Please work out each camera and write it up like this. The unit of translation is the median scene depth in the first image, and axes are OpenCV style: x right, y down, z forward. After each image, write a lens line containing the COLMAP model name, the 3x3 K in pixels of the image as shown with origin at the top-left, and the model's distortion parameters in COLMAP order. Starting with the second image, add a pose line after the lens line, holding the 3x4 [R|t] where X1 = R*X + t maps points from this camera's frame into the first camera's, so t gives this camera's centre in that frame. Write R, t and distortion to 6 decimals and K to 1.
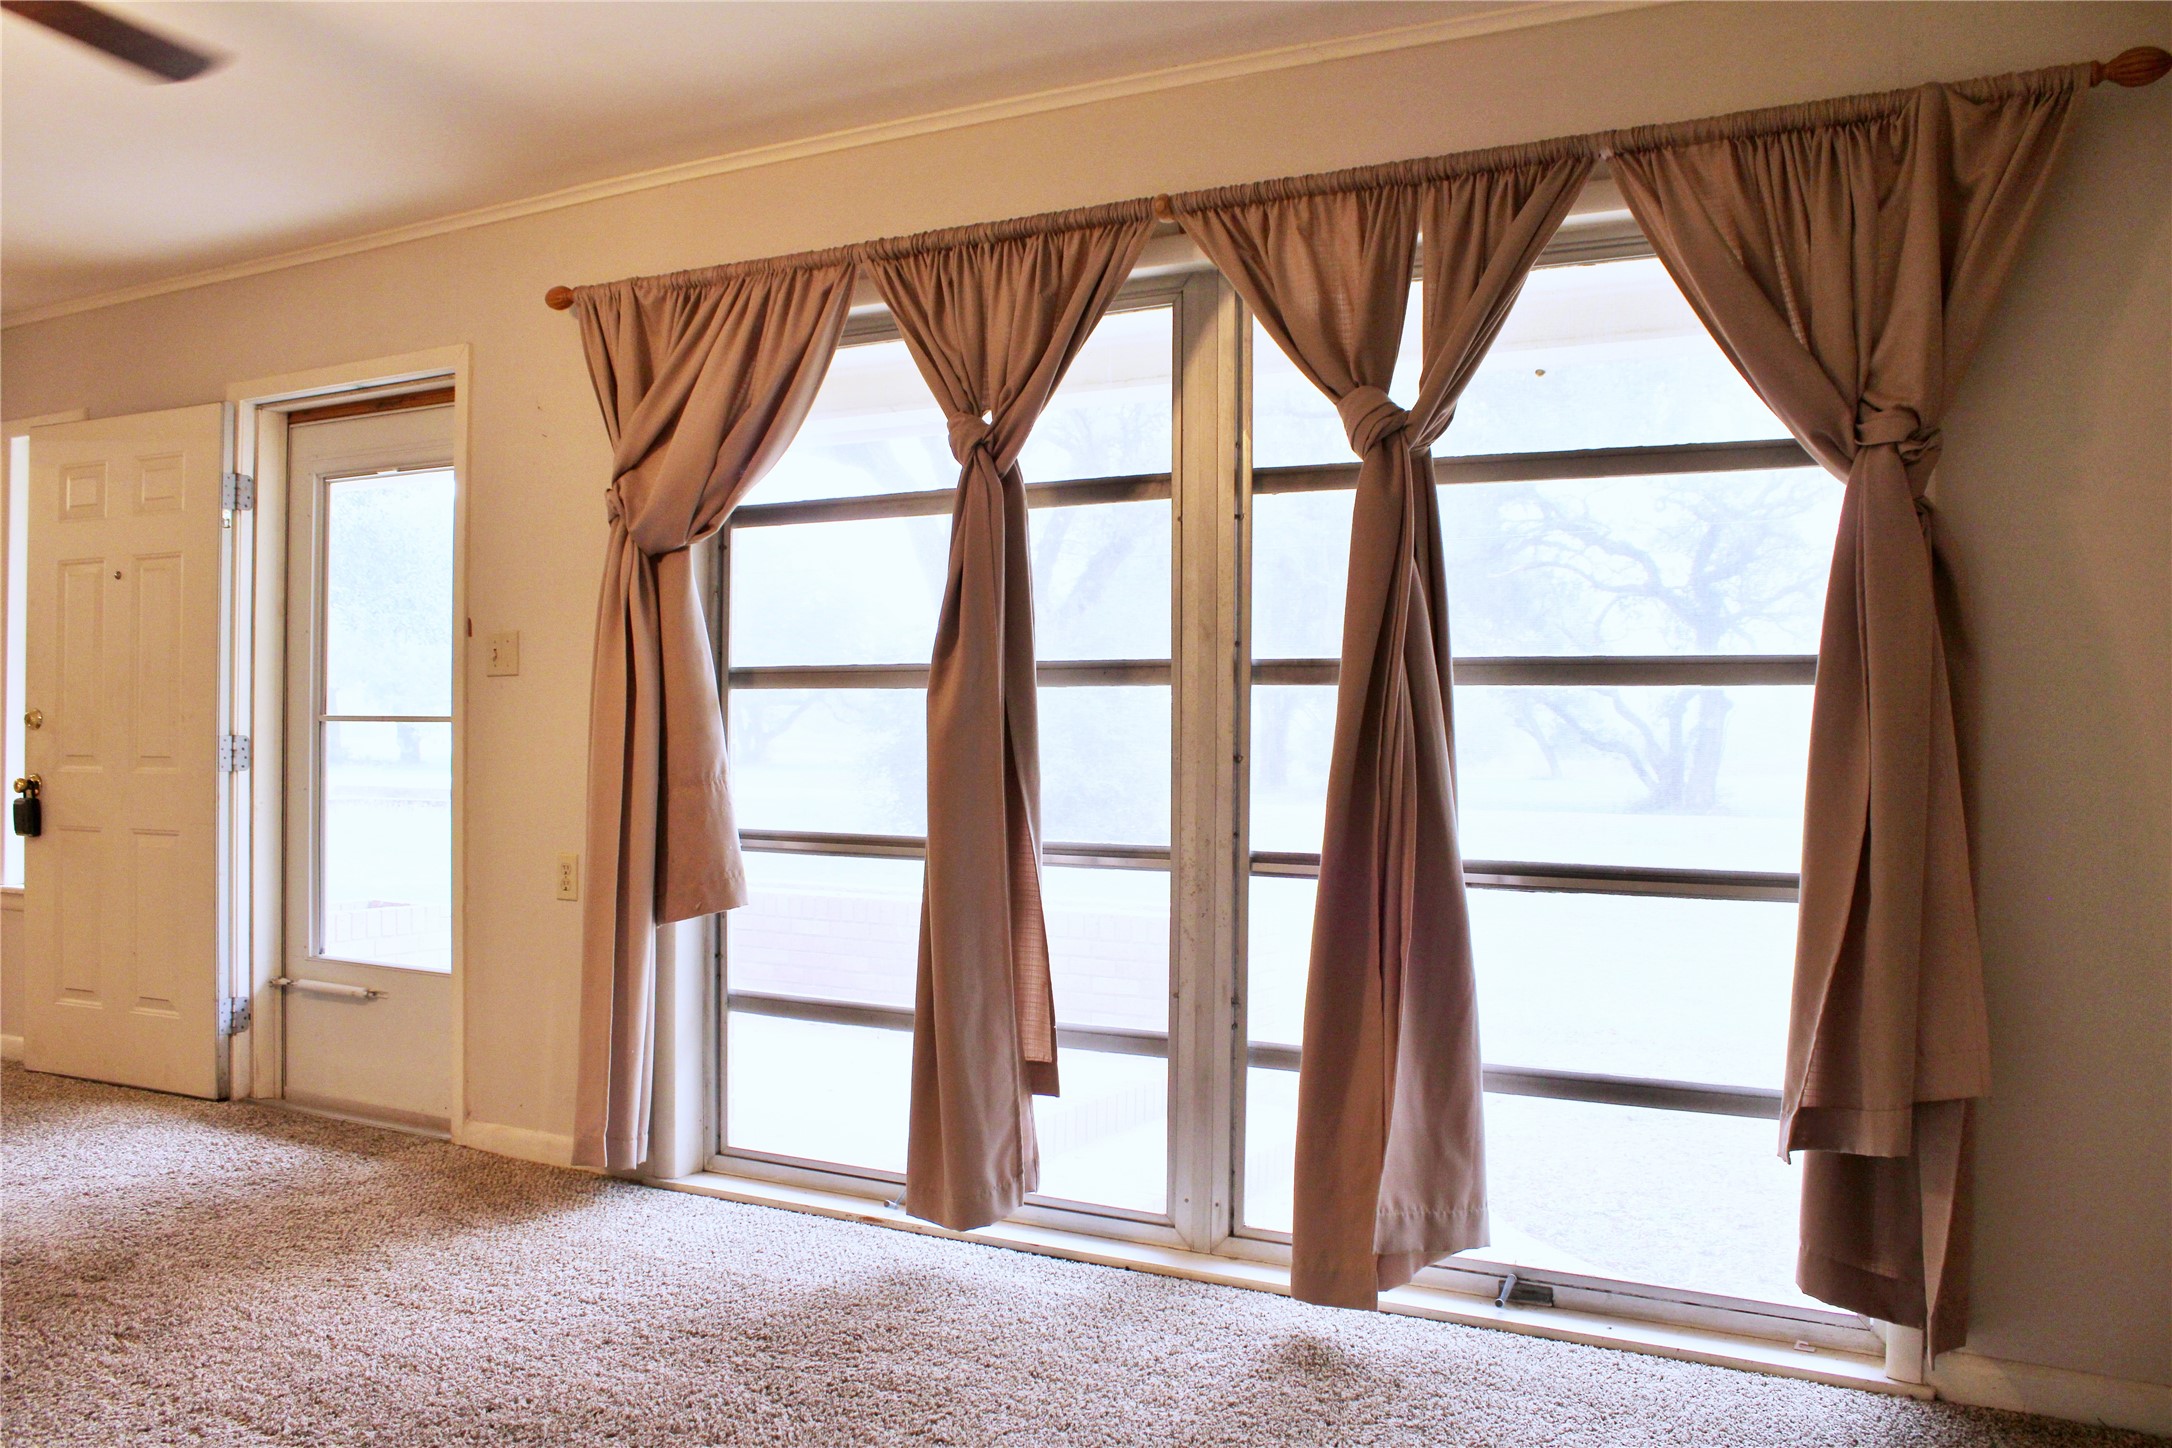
lens RADIAL K [[1850.5, 0, 1086.0], [0, 1850.5, 724.0], [0, 0, 1]] dist [-0.159837, 0.154006]
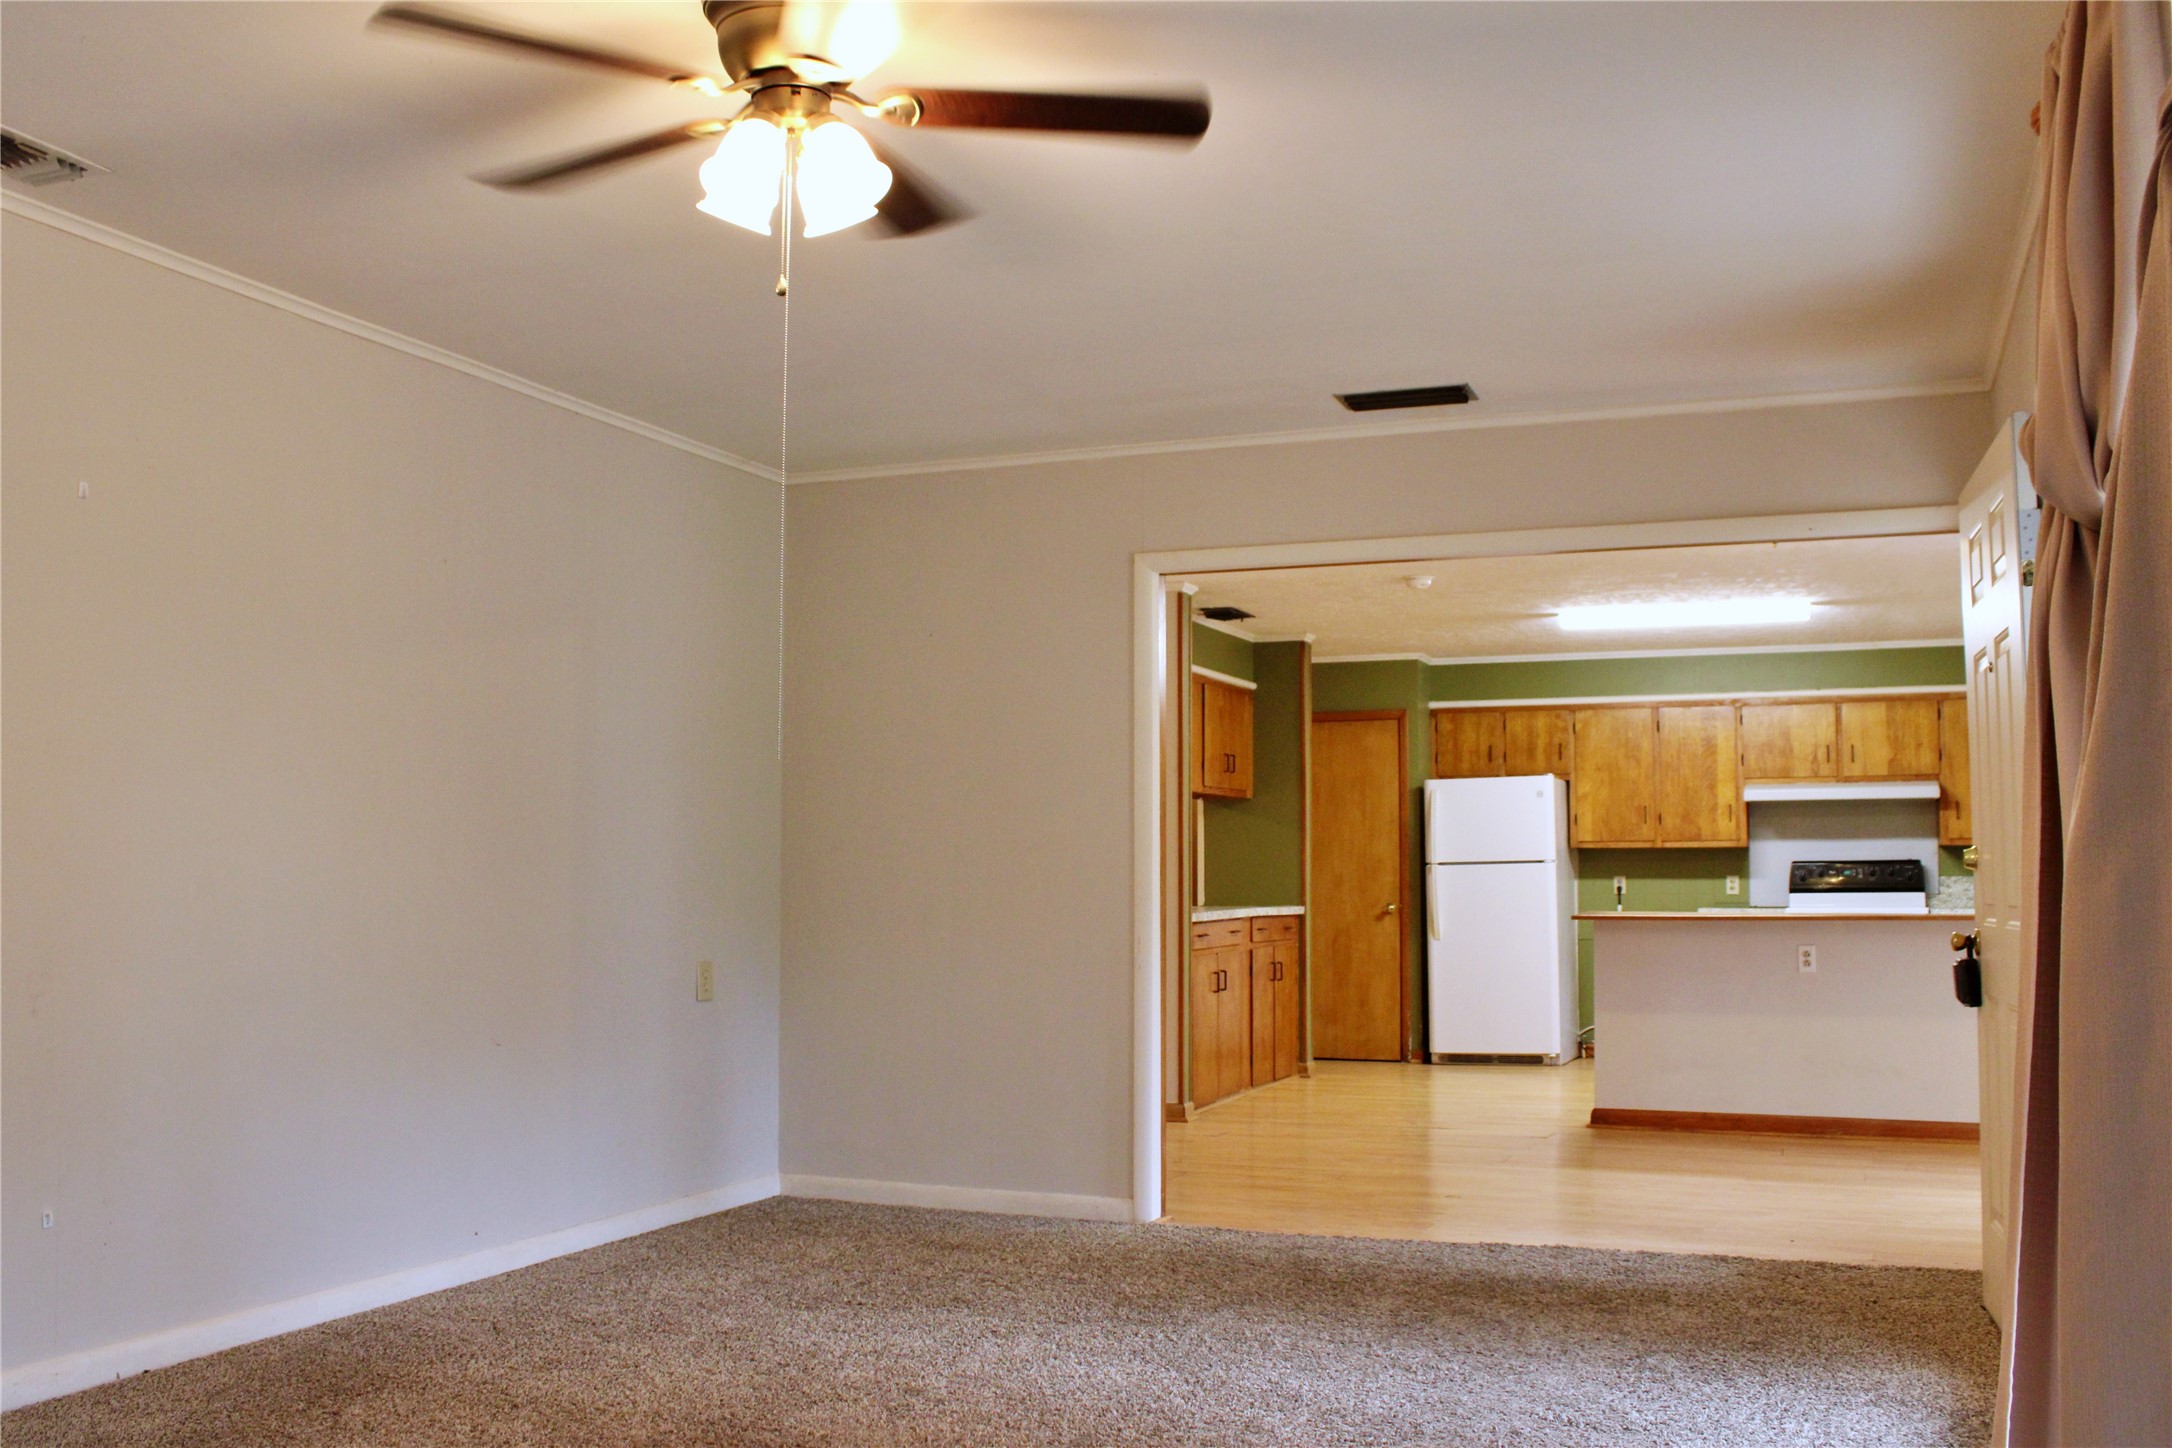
lens RADIAL K [[1983.8, 0, 1037.6], [0, 1983.8, 721.7], [0, 0, 1]] dist [-0.102991, 0.000447]
pose [[0.121153, -0.088058, -0.988720, 0.273389], [0.002782, 0.996084, -0.088373, 0.012835], [0.992630, 0.007956, 0.120924, 0.603781]]
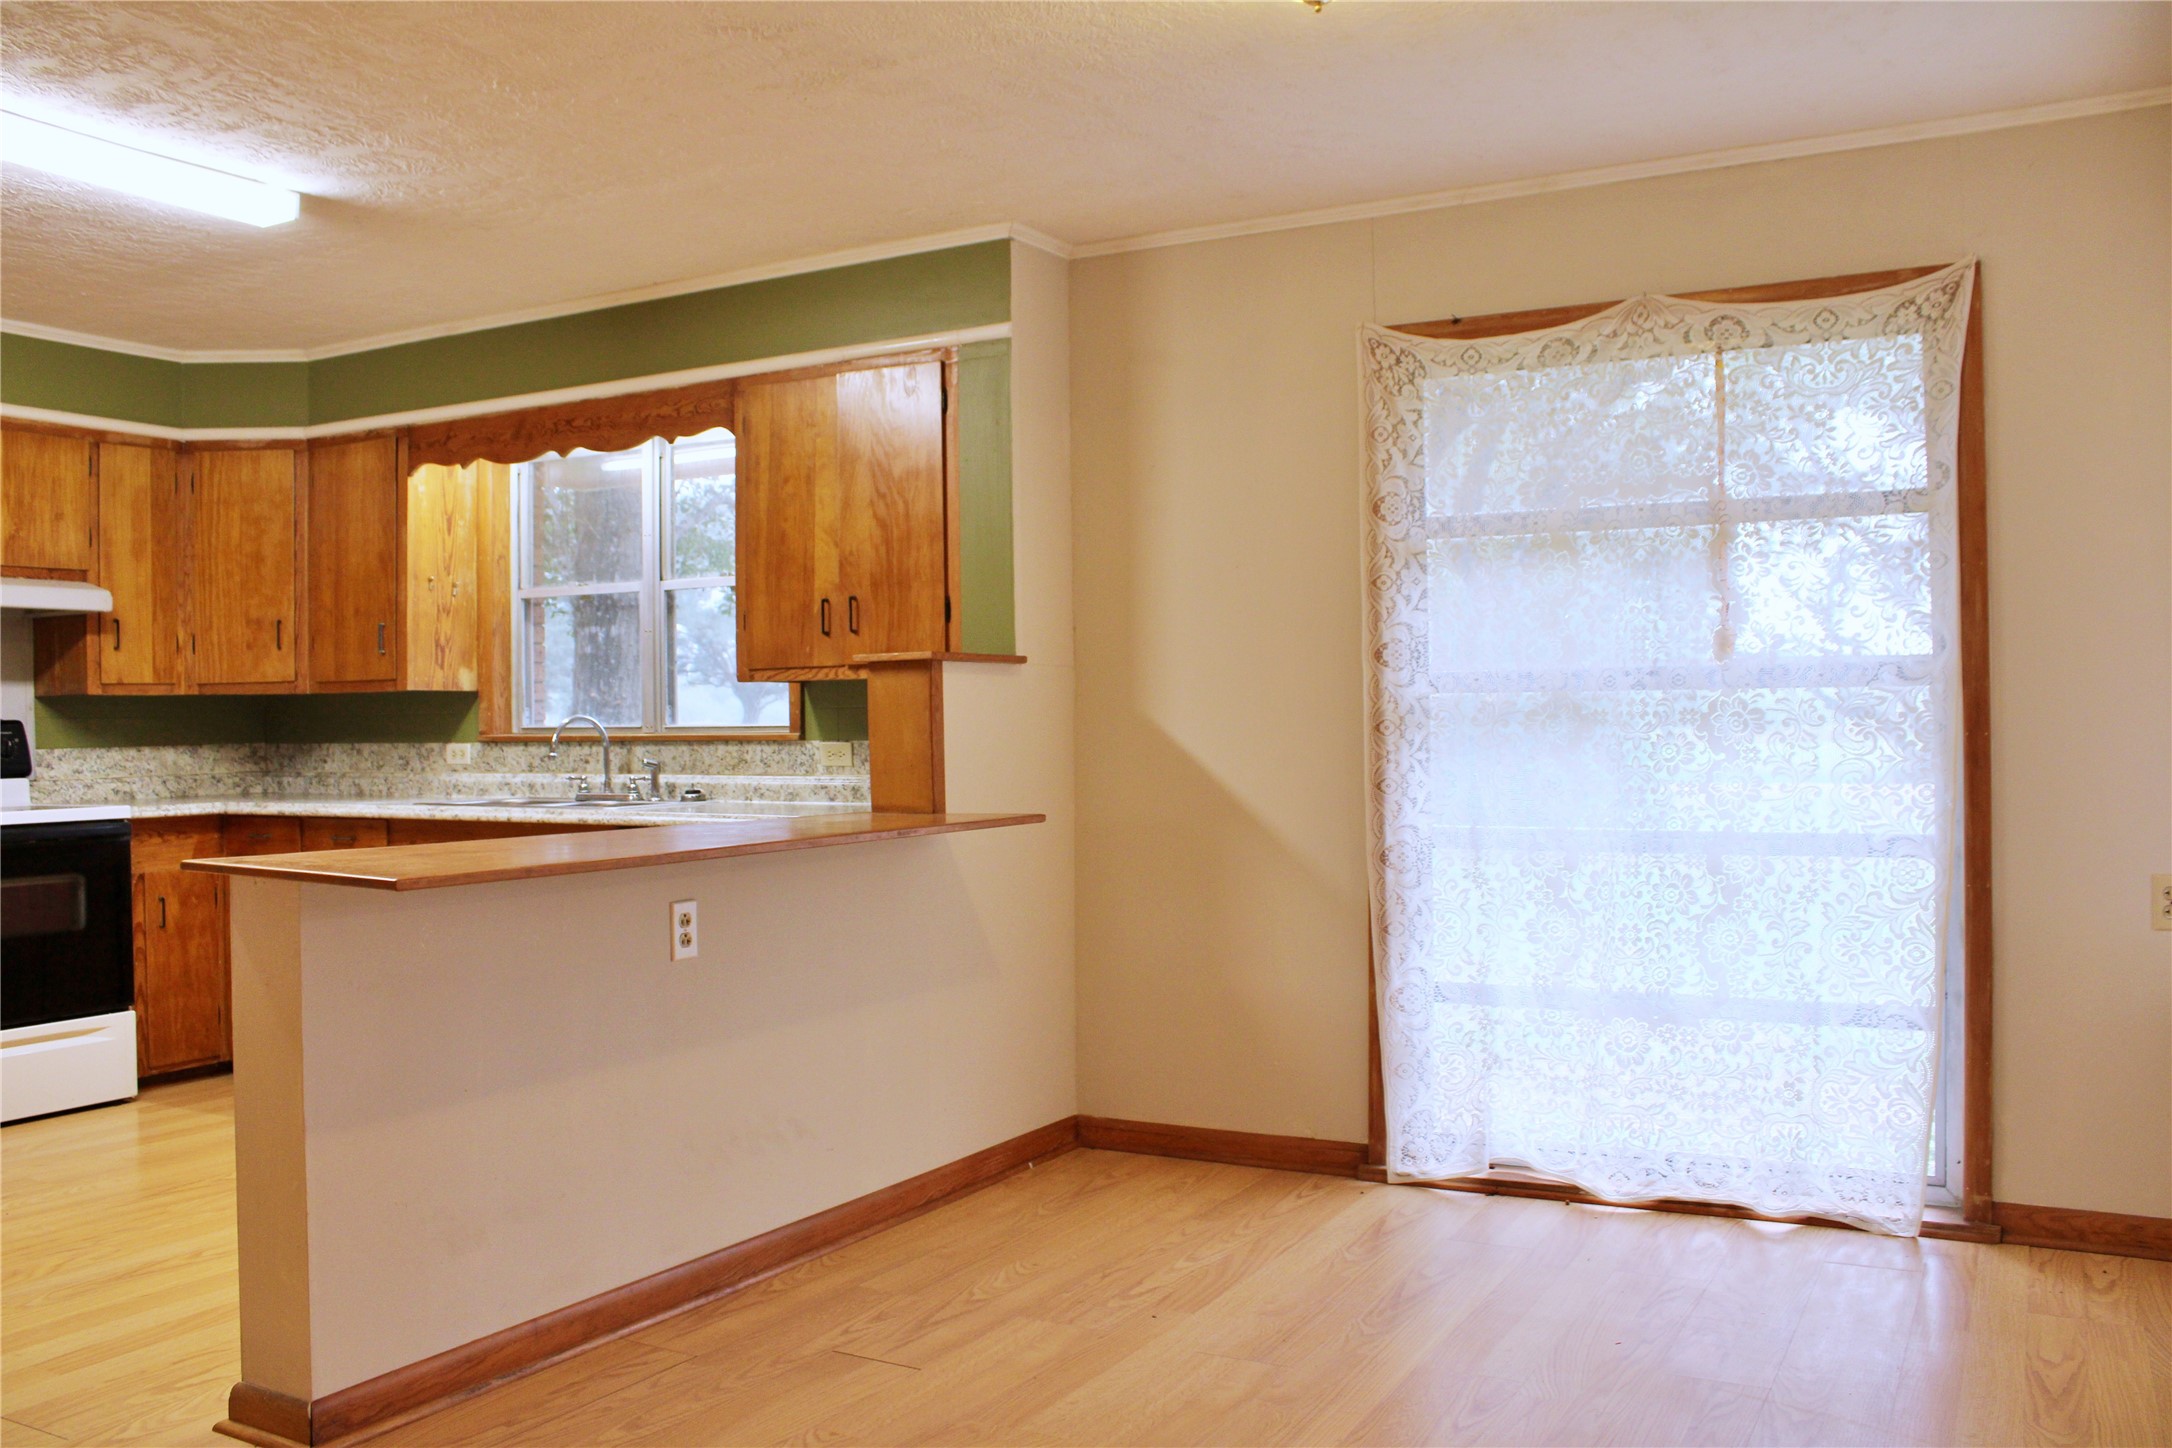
lens RADIAL K [[1850.5, 0, 1086.0], [0, 1850.5, 724.0], [0, 0, 1]] dist [-0.159837, 0.154006]
pose [[0.999796, -0.019943, -0.003112, -1.314850], [0.019965, 0.999774, 0.007261, -0.018890], [0.002967, -0.007321, 0.999969, 0.741320]]
